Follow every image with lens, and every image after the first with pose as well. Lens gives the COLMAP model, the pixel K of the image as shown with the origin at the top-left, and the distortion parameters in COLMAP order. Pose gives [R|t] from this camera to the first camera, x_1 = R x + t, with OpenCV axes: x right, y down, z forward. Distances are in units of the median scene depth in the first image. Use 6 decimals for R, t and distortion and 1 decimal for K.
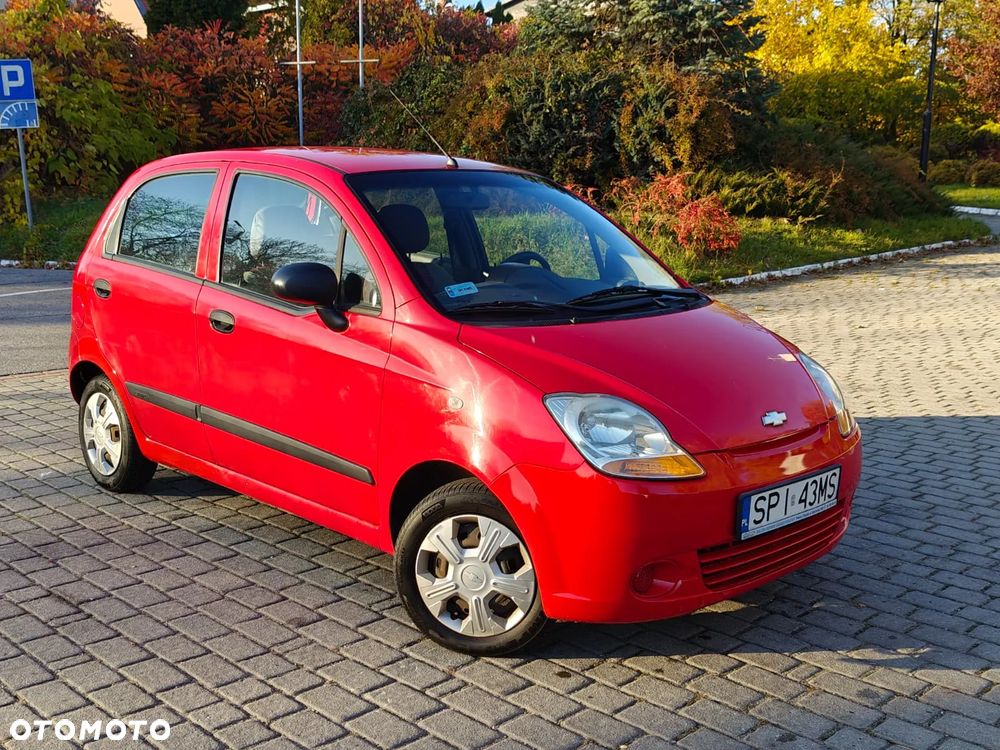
lens RADIAL K [[1091.8, 0, 510.4], [0, 1091.8, 392.4], [0, 0, 1]] dist [0.149436, -0.418948]
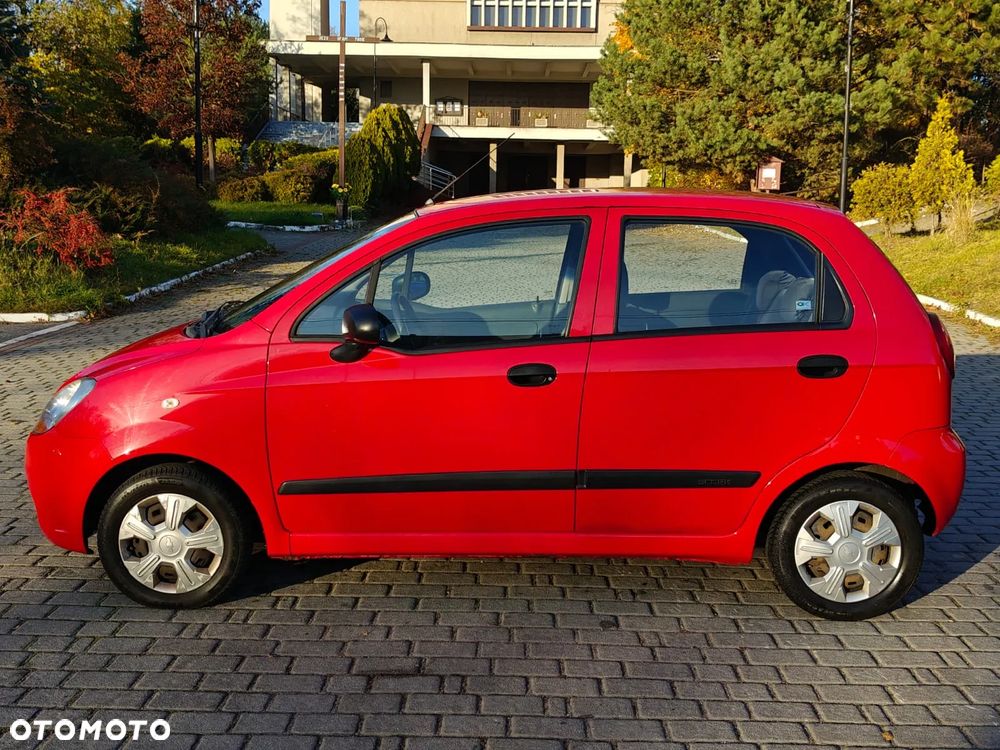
lens RADIAL K [[1098.8, 0, 496.7], [0, 1098.8, 371.5], [0, 0, 1]] dist [0.144290, -0.375592]
pose [[0.725897, -0.106655, 0.679484, -0.867995], [0.125085, 0.991901, 0.022064, -0.069009], [-0.676334, 0.068977, 0.733358, 0.221477]]
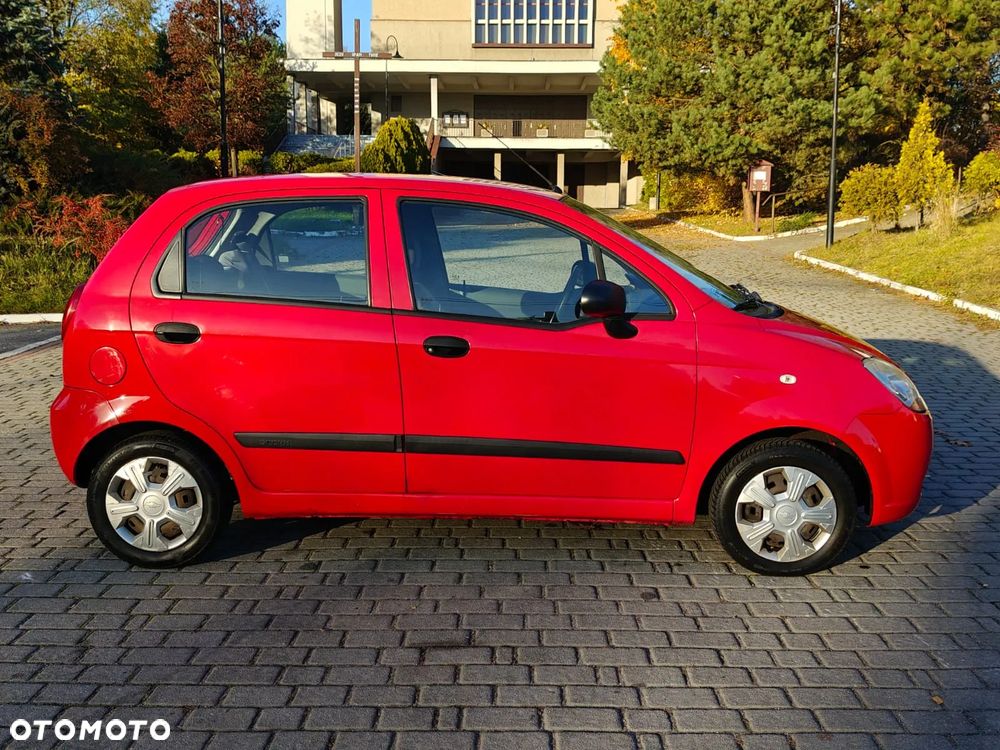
lens RADIAL K [[1026.5, 0, 504.2], [0, 1026.5, 372.9], [0, 0, 1]] dist [0.123618, -0.299659]
pose [[0.722999, -0.119505, 0.680434, -0.863777], [0.137671, 0.990093, 0.027607, -0.057583], [-0.676992, 0.073717, 0.732289, 0.275156]]
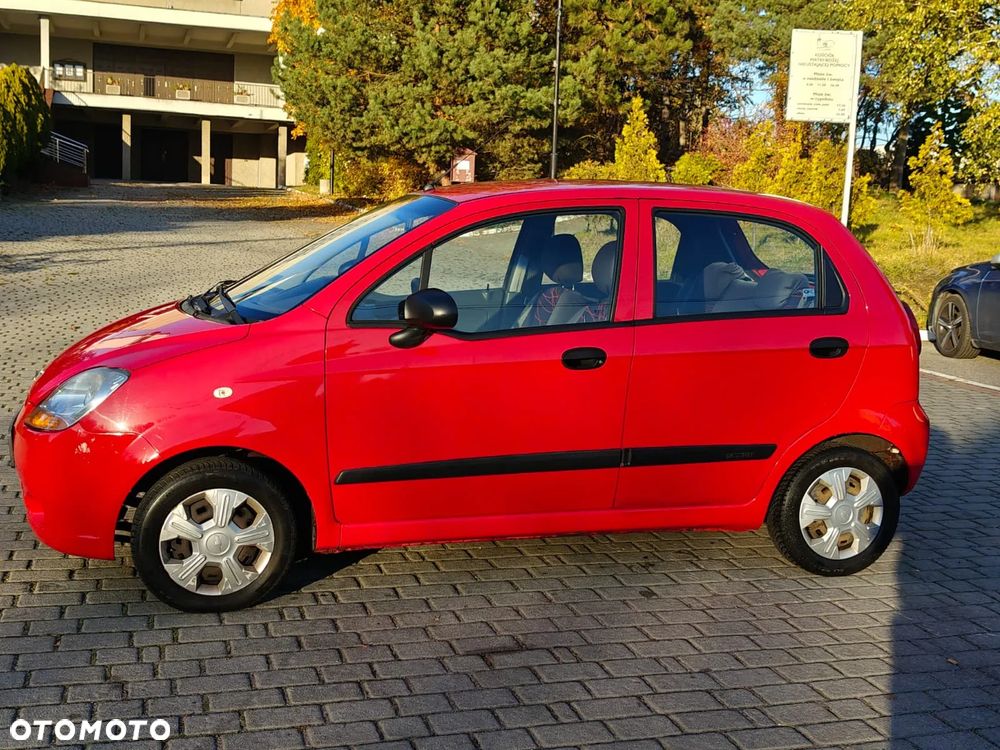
lens RADIAL K [[1181.6, 0, 502.1], [0, 1181.6, 375.2], [0, 0, 1]] dist [0.196850, -0.572371]
pose [[0.477983, -0.117867, 0.870425, -1.158594], [0.126635, 0.989850, 0.064499, -0.103687], [-0.869193, 0.079397, 0.488058, 0.442783]]
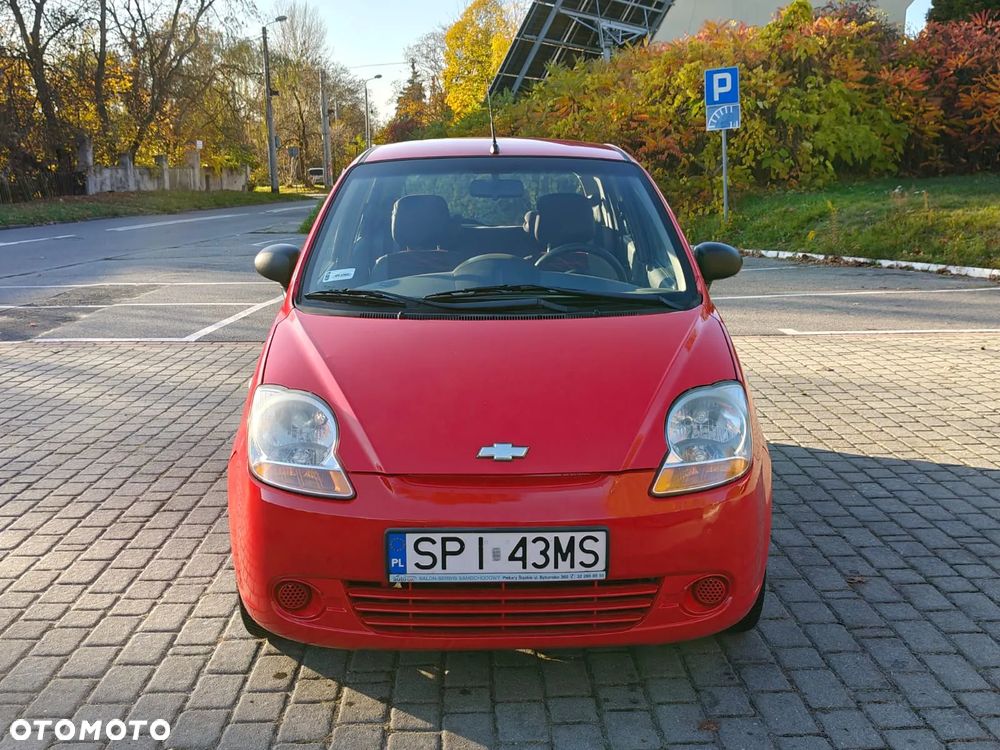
lens RADIAL K [[1026.5, 0, 504.2], [0, 1026.5, 372.9], [0, 0, 1]] dist [0.123618, -0.299659]
pose [[0.729883, 0.114607, -0.673896, 0.606940], [-0.115542, 0.992344, 0.043624, -0.055126], [0.673737, 0.046023, 0.737537, 0.349358]]
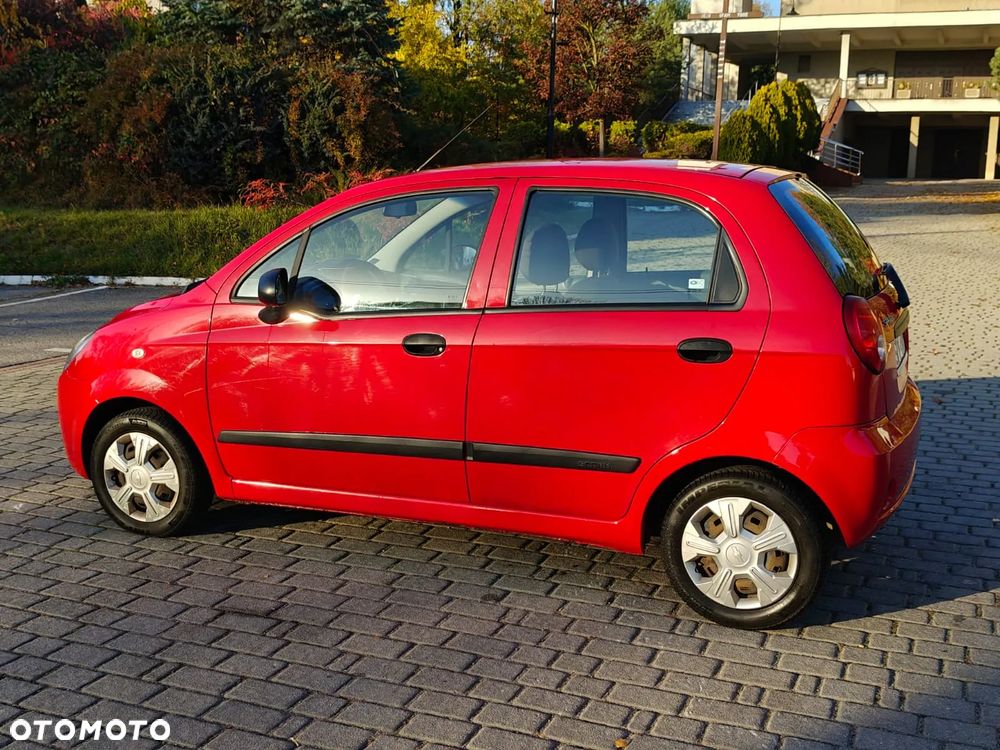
lens RADIAL K [[1099.2, 0, 508.3], [0, 1099.2, 362.1], [0, 0, 1]] dist [0.168521, -0.456613]
pose [[0.924507, -0.064748, 0.375626, -0.501148], [0.072093, 0.997383, -0.005516, -0.015086], [-0.374286, 0.032180, 0.926755, -0.023699]]
